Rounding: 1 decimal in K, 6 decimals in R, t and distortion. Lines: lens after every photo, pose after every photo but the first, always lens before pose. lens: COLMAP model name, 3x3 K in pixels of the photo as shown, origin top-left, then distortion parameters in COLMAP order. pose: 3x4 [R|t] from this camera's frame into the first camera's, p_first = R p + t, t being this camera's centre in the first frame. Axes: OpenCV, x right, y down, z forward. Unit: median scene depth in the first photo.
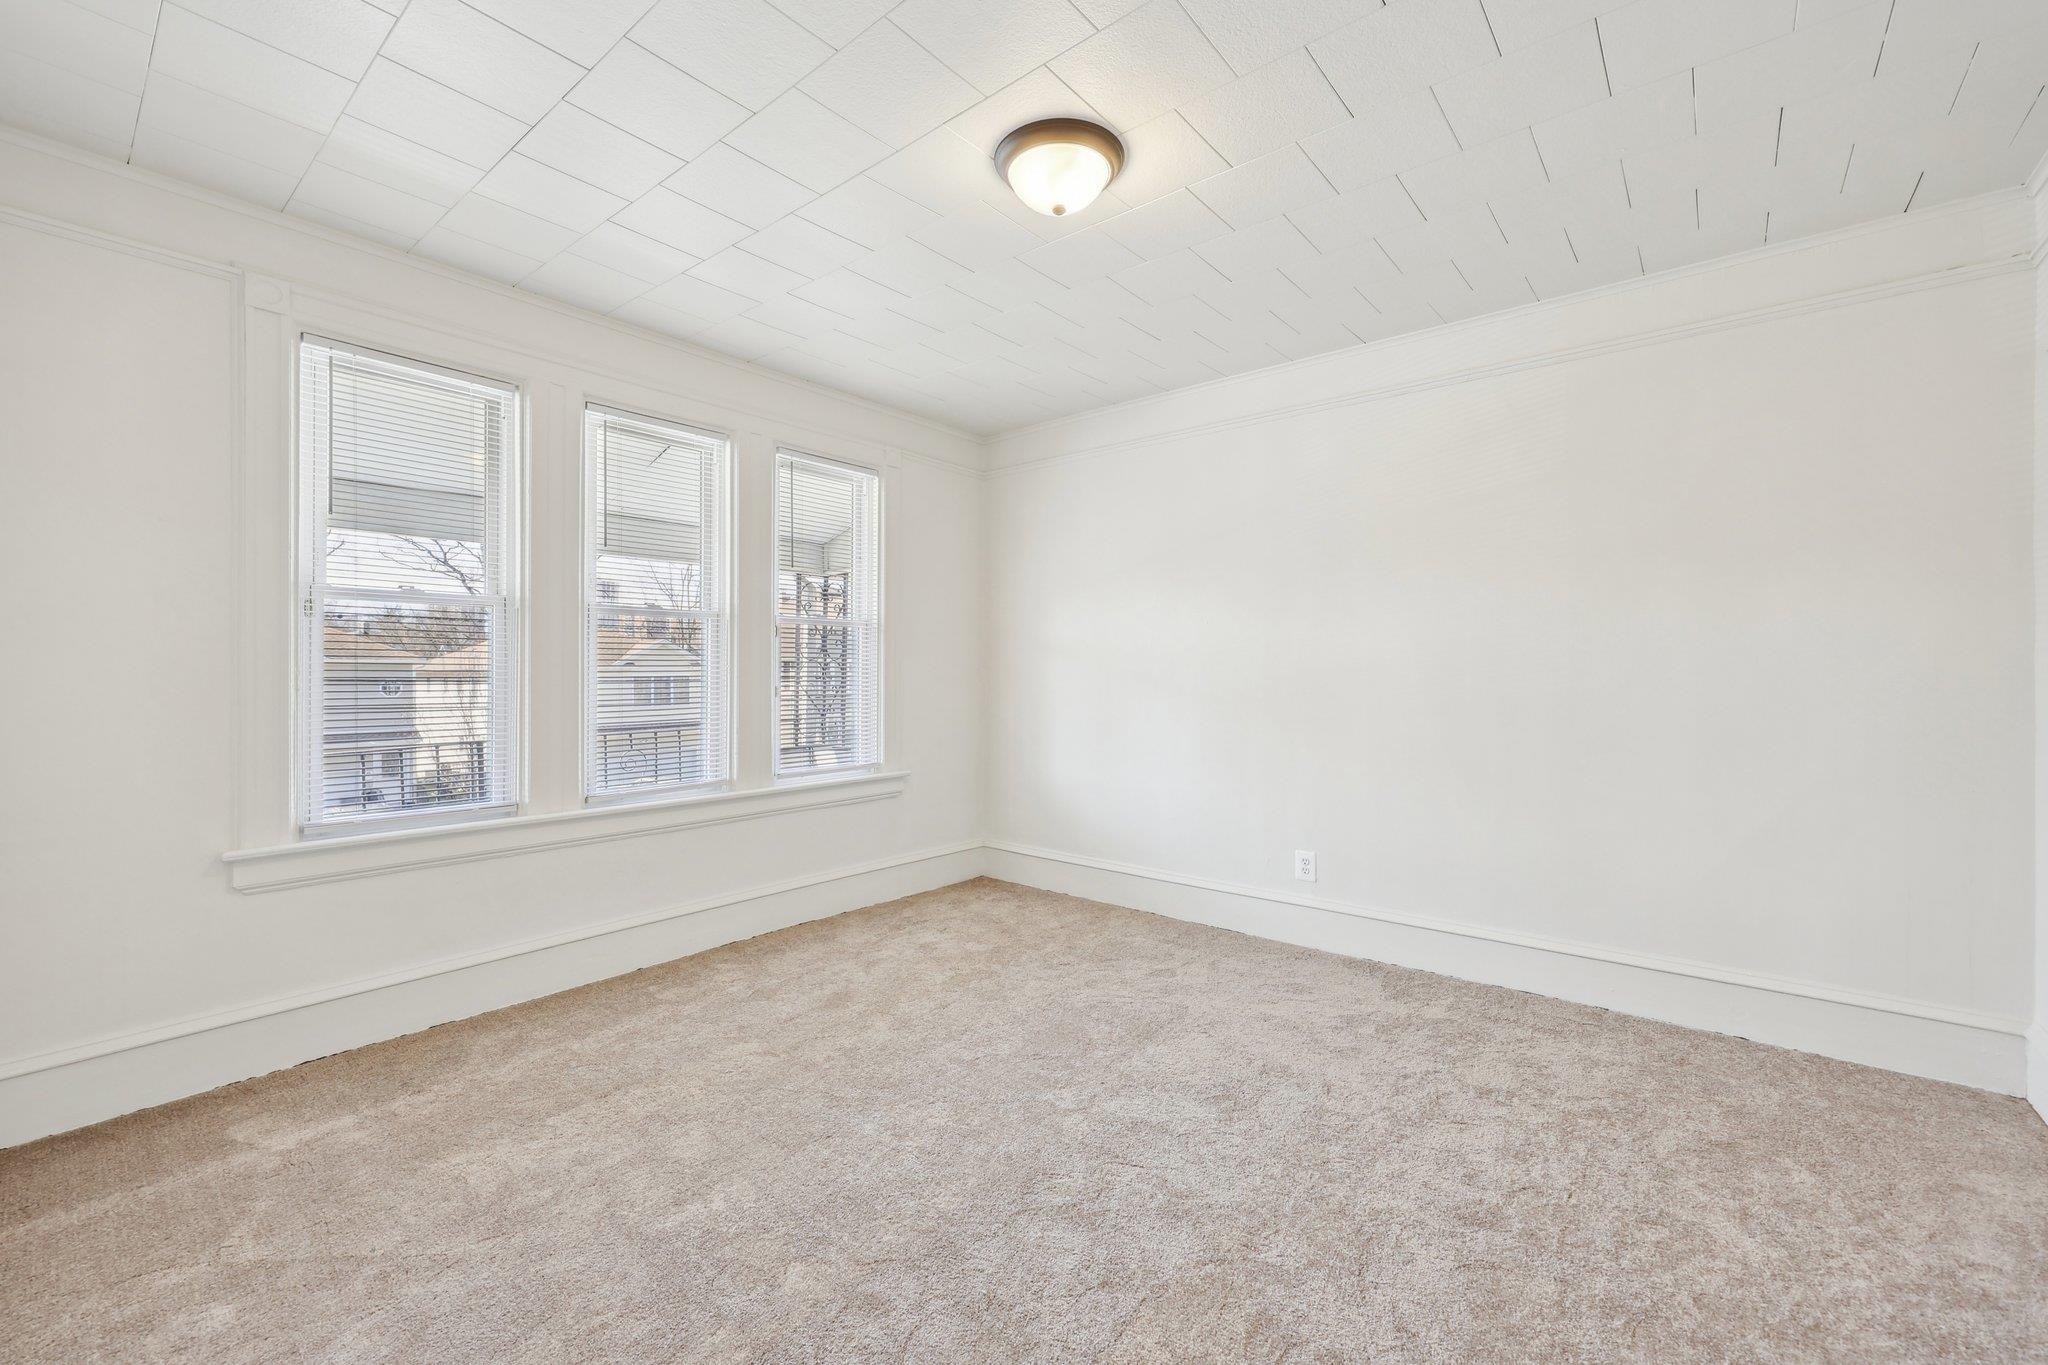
lens RADIAL K [[825.1, 0, 1029.9], [0, 825.1, 670.5], [0, 0, 1]] dist [0.001219, -0.000535]
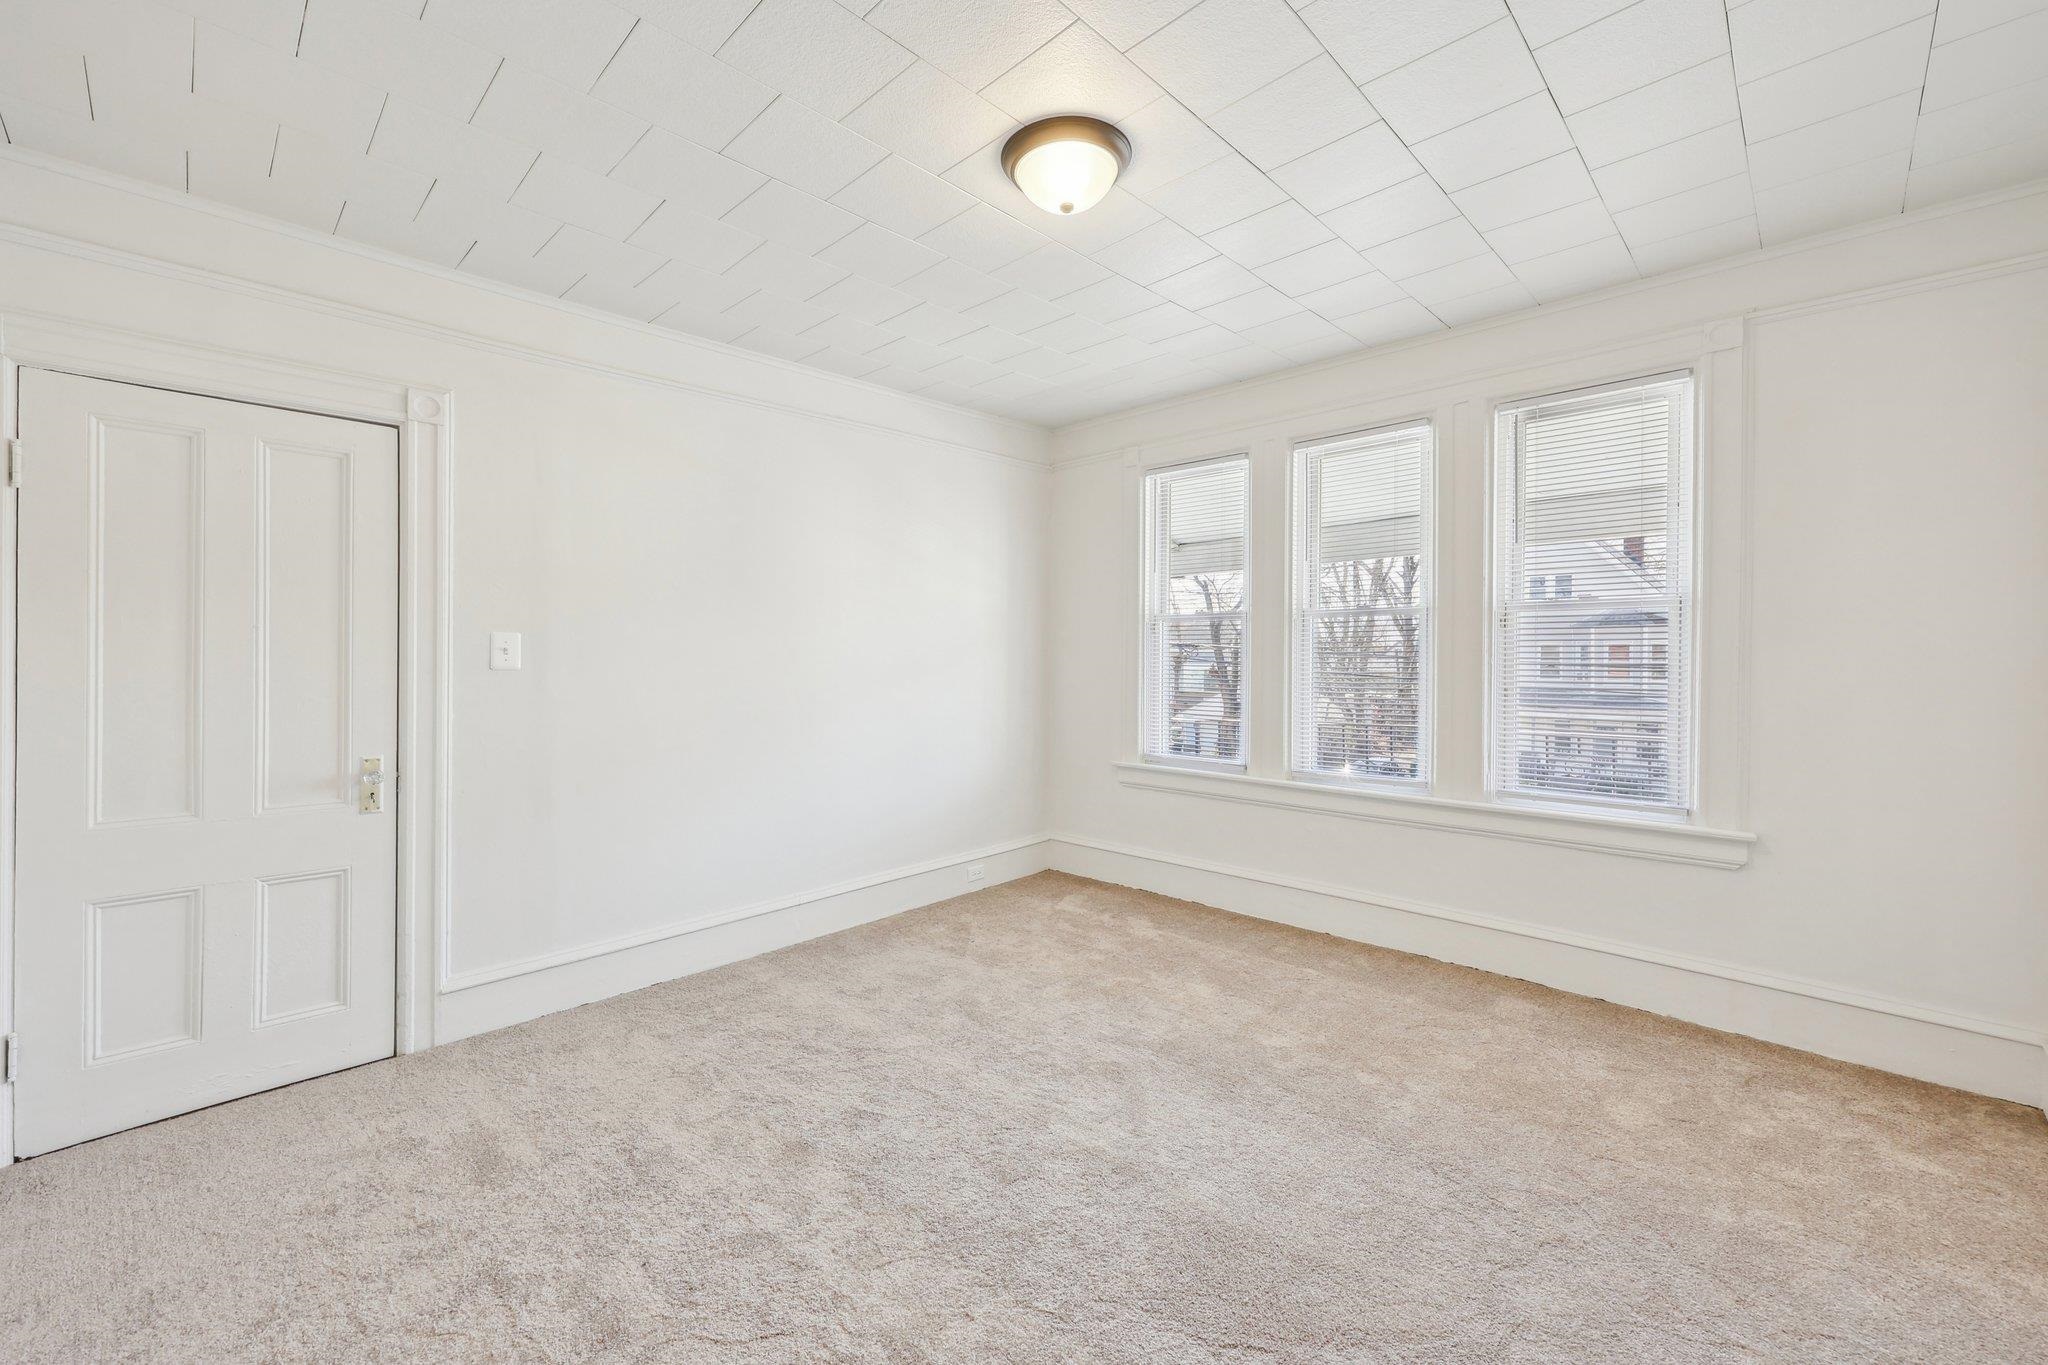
lens RADIAL K [[825.1, 0, 1028.1], [0, 825.1, 668.3], [0, 0, 1]] dist [0.001219, -0.000535]
pose [[-0.067234, 0.009879, -0.997688, 0.616286], [-0.005016, 0.999935, 0.010240, -0.007393], [0.997725, 0.005693, -0.067180, 0.616326]]
